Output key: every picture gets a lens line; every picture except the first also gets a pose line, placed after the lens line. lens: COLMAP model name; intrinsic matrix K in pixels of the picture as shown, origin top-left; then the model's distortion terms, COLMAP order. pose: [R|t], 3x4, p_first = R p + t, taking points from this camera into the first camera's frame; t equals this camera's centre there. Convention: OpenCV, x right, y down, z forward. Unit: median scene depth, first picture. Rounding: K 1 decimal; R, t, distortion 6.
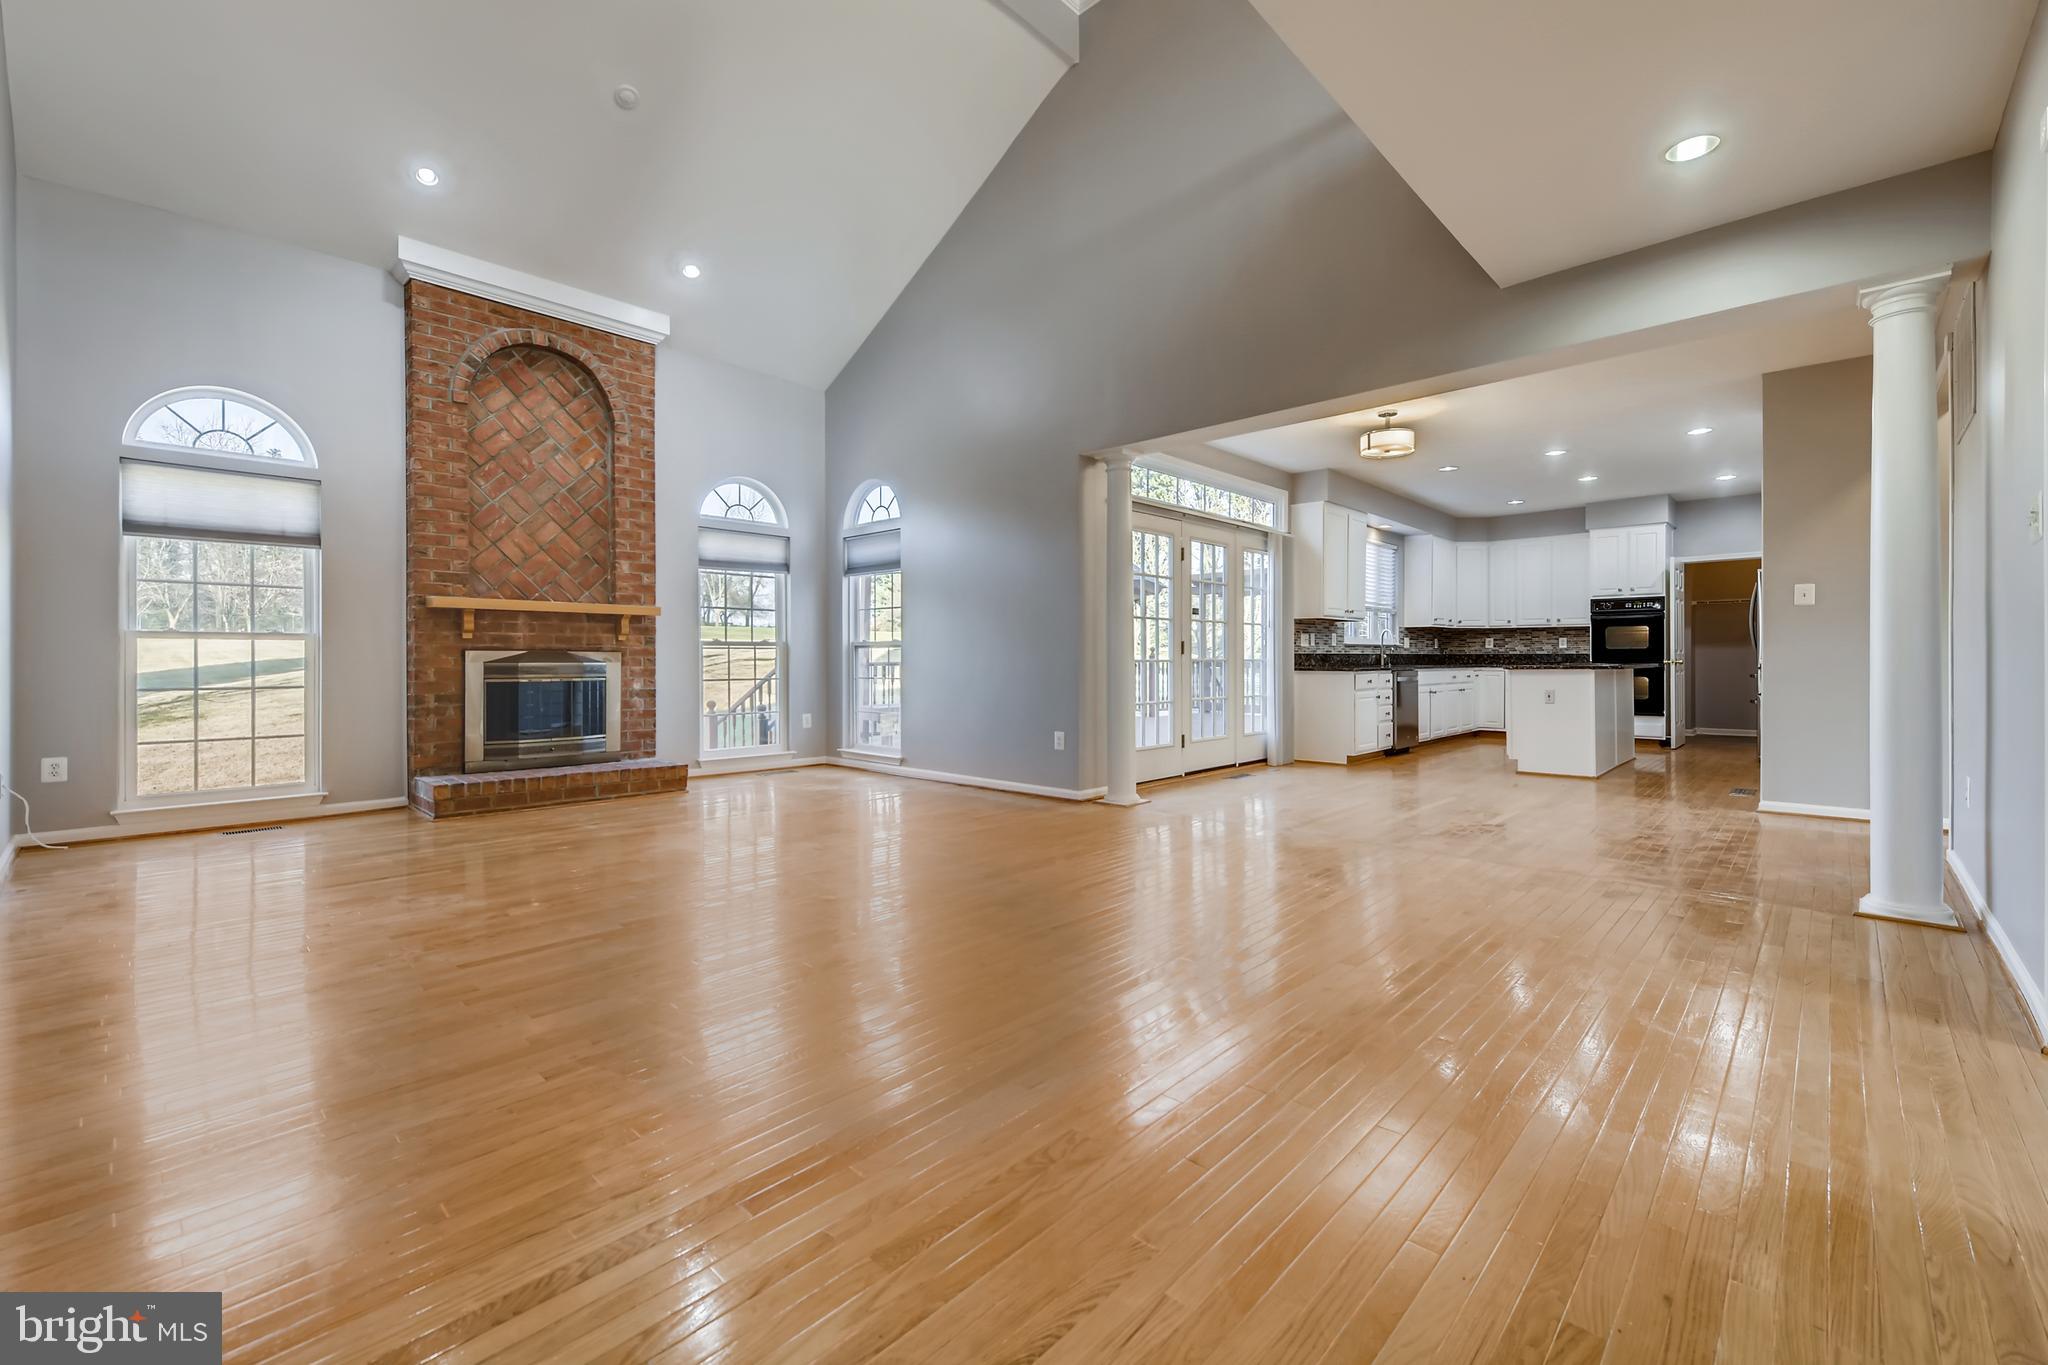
lens RADIAL K [[840.2, 0, 1041.8], [0, 840.2, 666.8], [0, 0, 1]] dist [0.002070, 0.000133]
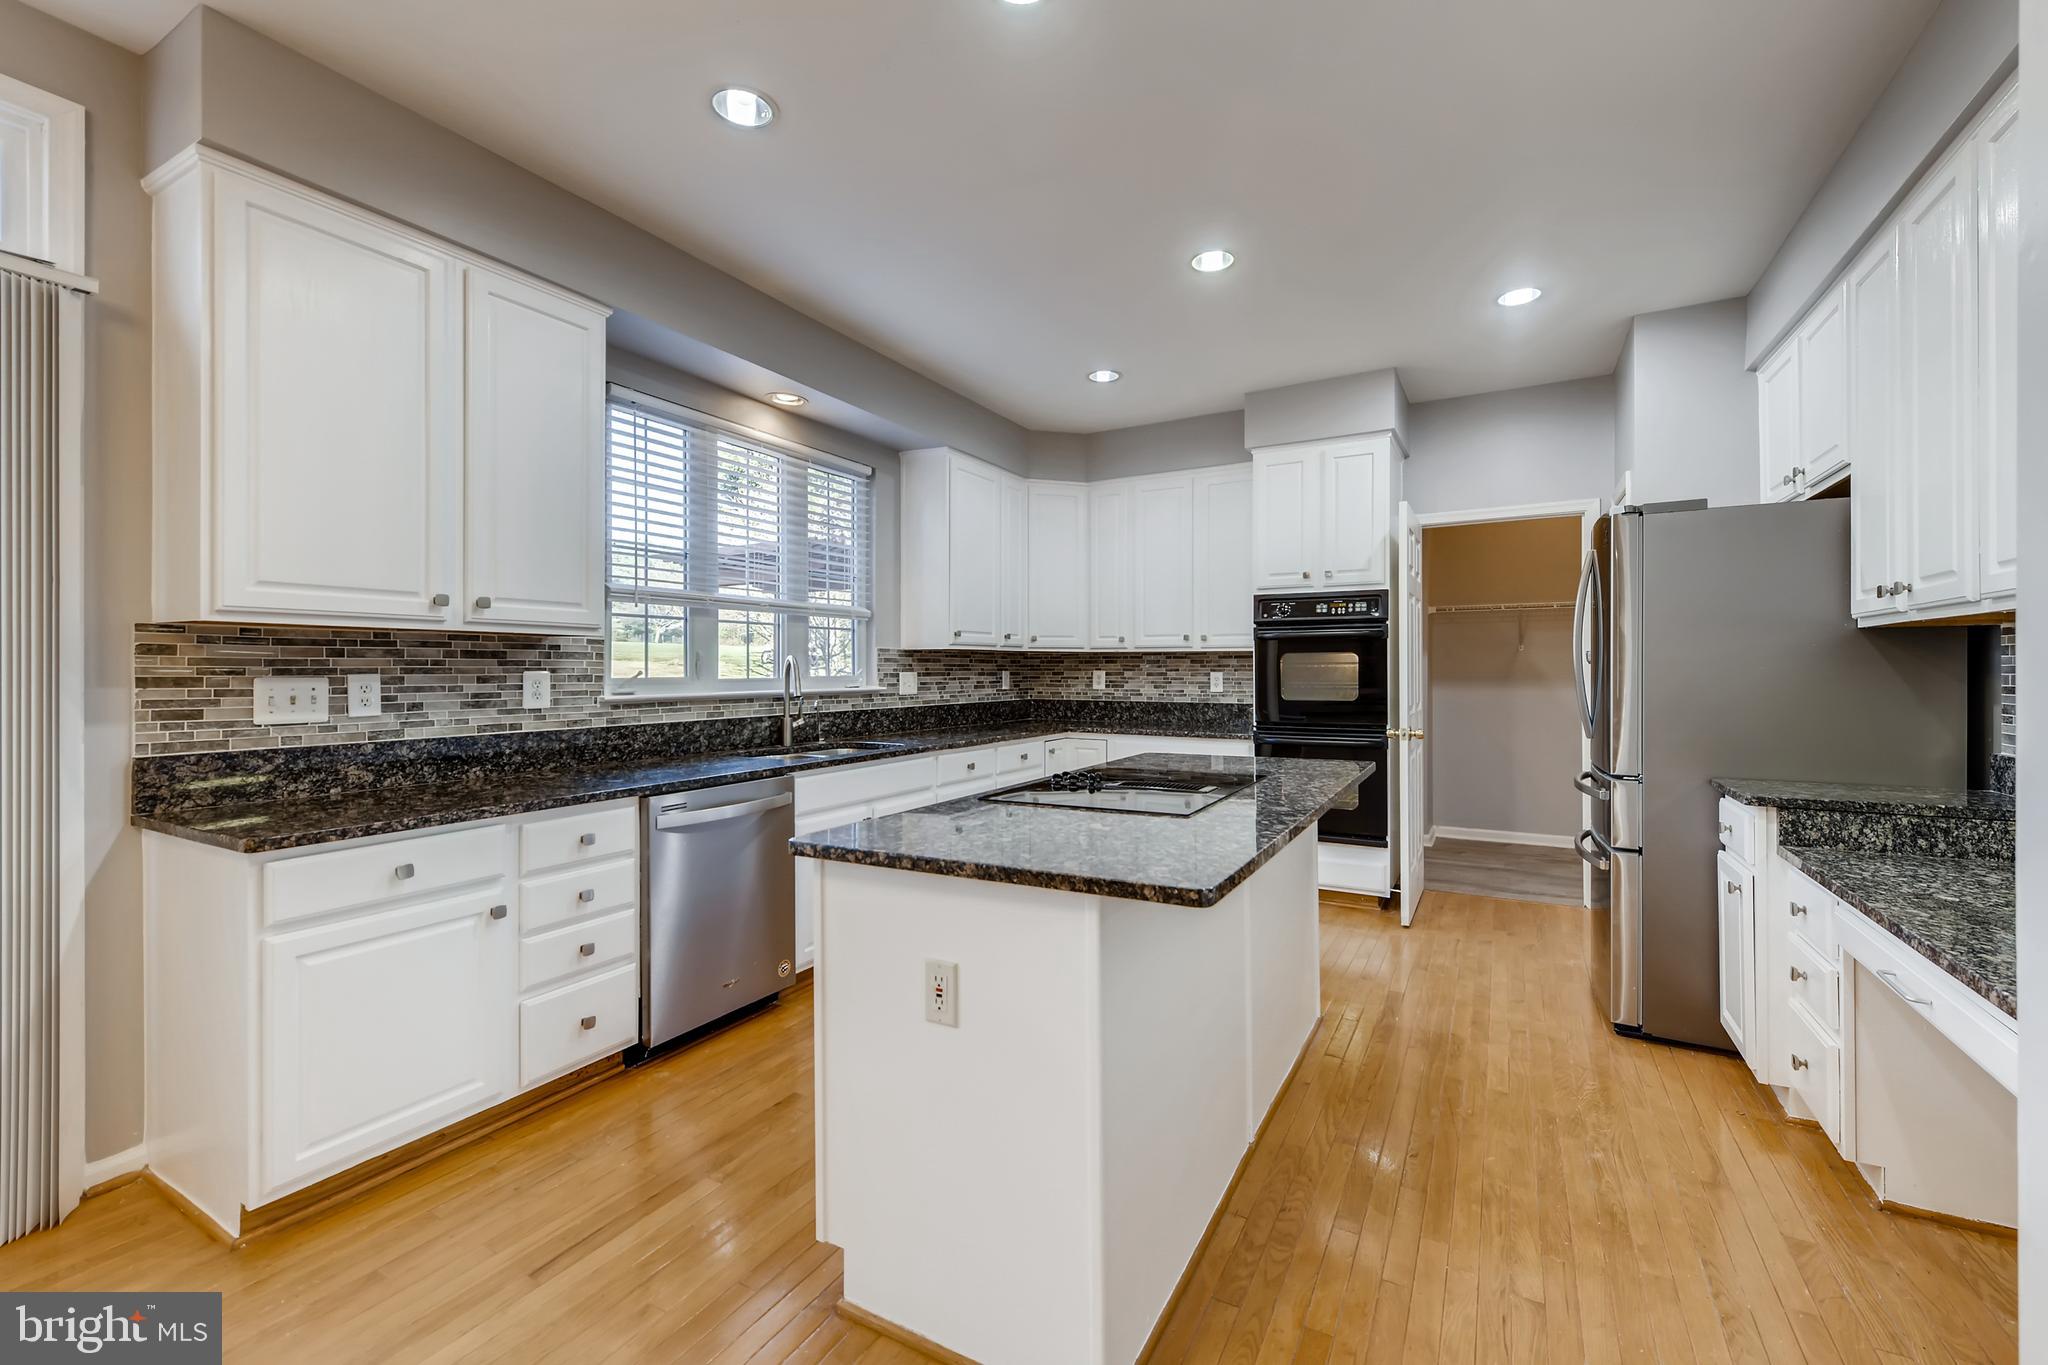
lens RADIAL K [[837.6, 0, 1049.3], [0, 837.6, 673.1], [0, 0, 1]] dist [0.002469, -0.000164]
pose [[0.966259, 0.000231, 0.257571, 0.432862], [0.001364, 0.999981, -0.006012, -0.034556], [-0.257567, 0.006160, 0.966241, 0.590919]]
